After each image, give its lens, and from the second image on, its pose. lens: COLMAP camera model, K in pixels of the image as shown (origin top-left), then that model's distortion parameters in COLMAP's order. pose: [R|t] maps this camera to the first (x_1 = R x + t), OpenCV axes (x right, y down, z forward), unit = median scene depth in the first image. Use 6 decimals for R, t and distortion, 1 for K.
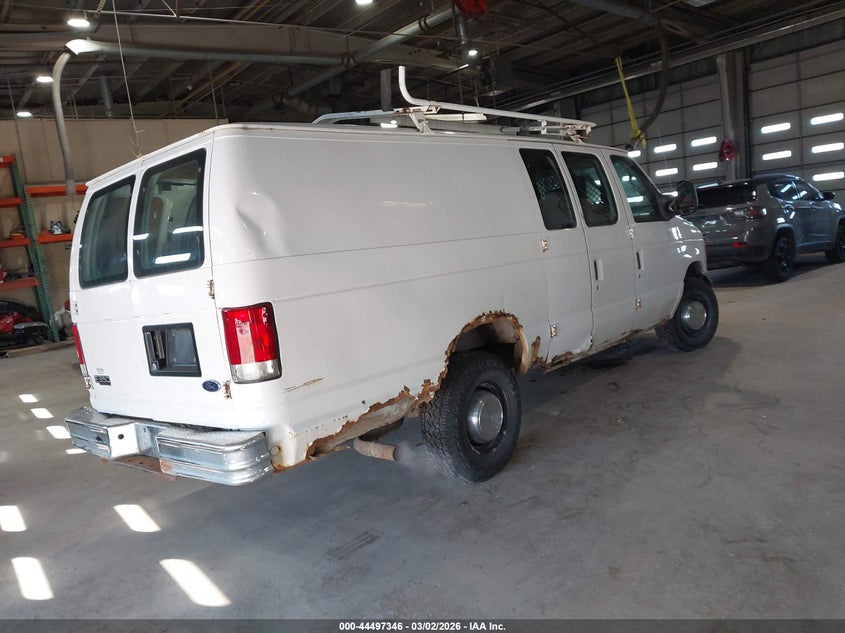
lens RADIAL K [[688.3, 0, 425.7], [0, 688.3, 317.0], [0, 0, 1]] dist [0.008564, 0.004760]
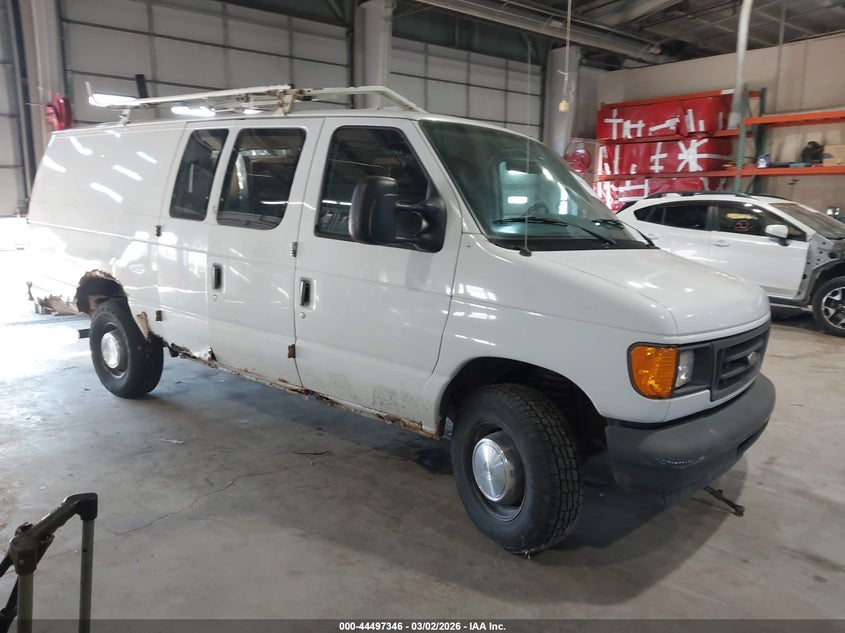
lens RADIAL K [[688.3, 0, 425.7], [0, 688.3, 317.0], [0, 0, 1]] dist [0.008564, 0.004760]
pose [[0.018047, 0.293152, -0.955896, 1.013620], [-0.155330, 0.945266, 0.286959, -0.287112], [0.987698, 0.143300, 0.062594, 1.146997]]
